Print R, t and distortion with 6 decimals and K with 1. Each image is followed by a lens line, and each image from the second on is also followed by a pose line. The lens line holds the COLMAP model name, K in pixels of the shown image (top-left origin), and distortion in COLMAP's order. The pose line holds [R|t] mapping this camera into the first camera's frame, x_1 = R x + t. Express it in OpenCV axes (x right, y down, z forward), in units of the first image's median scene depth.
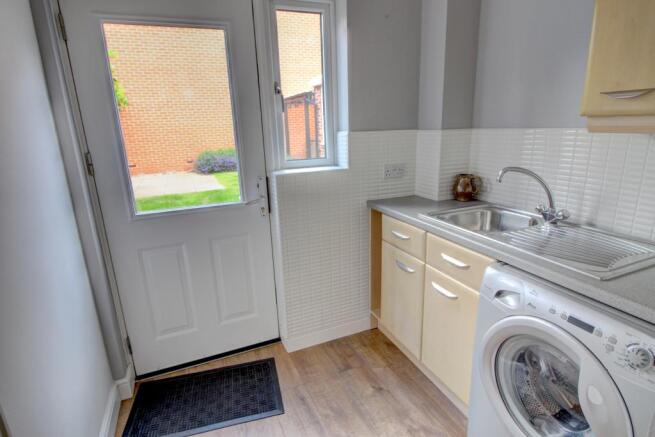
lens RADIAL K [[355.8, 0, 326.9], [0, 355.8, 219.7], [0, 0, 1]] dist [0.003699, 0.000292]
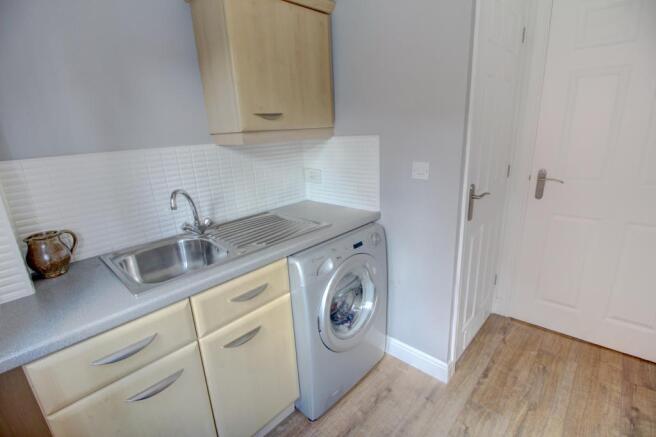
lens RADIAL K [[305.4, 0, 325.7], [0, 305.4, 217.4], [0, 0, 1]] dist [0.000326, -0.000167]
pose [[-0.404477, -0.202016, 0.891957, -0.338868], [0.298905, 0.892536, 0.337692, -0.242473], [-0.864323, 0.403199, -0.300626, 0.971979]]
